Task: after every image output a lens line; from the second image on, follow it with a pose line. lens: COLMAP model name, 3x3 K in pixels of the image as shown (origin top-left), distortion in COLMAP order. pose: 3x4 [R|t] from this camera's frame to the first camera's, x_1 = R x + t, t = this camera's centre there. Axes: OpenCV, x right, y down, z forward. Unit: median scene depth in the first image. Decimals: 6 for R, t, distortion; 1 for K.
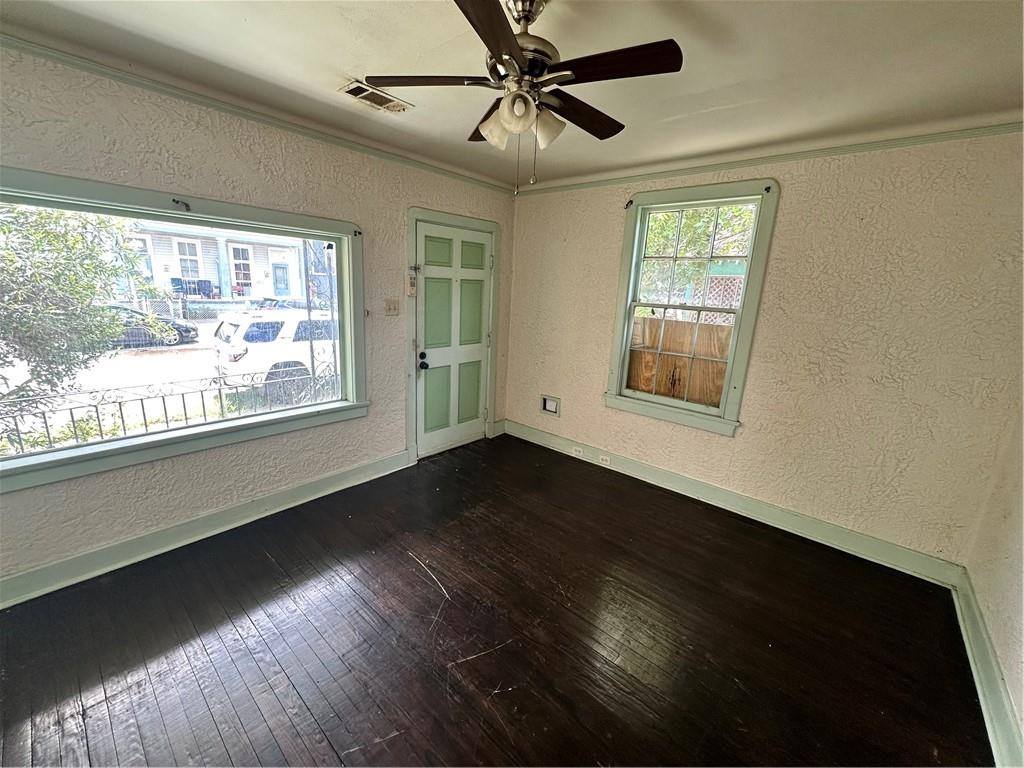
lens RADIAL K [[411.8, 0, 511.1], [0, 411.8, 385.5], [0, 0, 1]] dist [-0.005457, 0.001074]
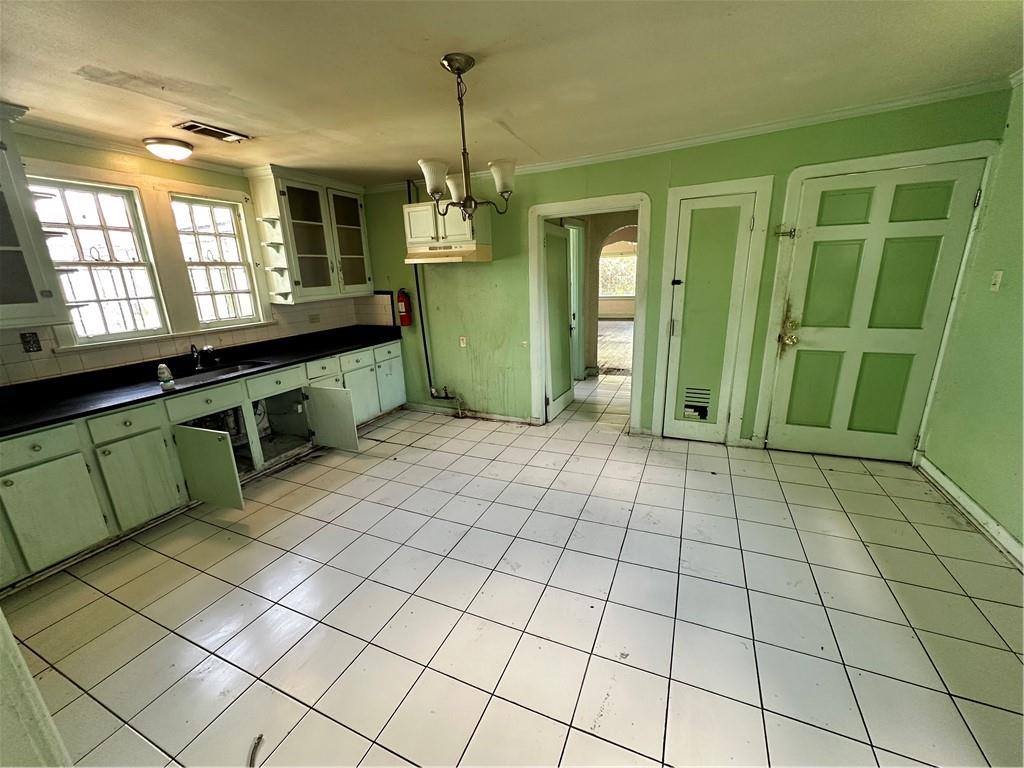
lens RADIAL K [[411.8, 0, 511.7], [0, 411.8, 381.7], [0, 0, 1]] dist [-0.005457, 0.001074]
pose [[0.291263, 0.198905, -0.935736, 0.408090], [-0.172410, 0.973044, 0.153170, -0.003274], [0.940978, 0.116717, 0.317705, 0.148156]]
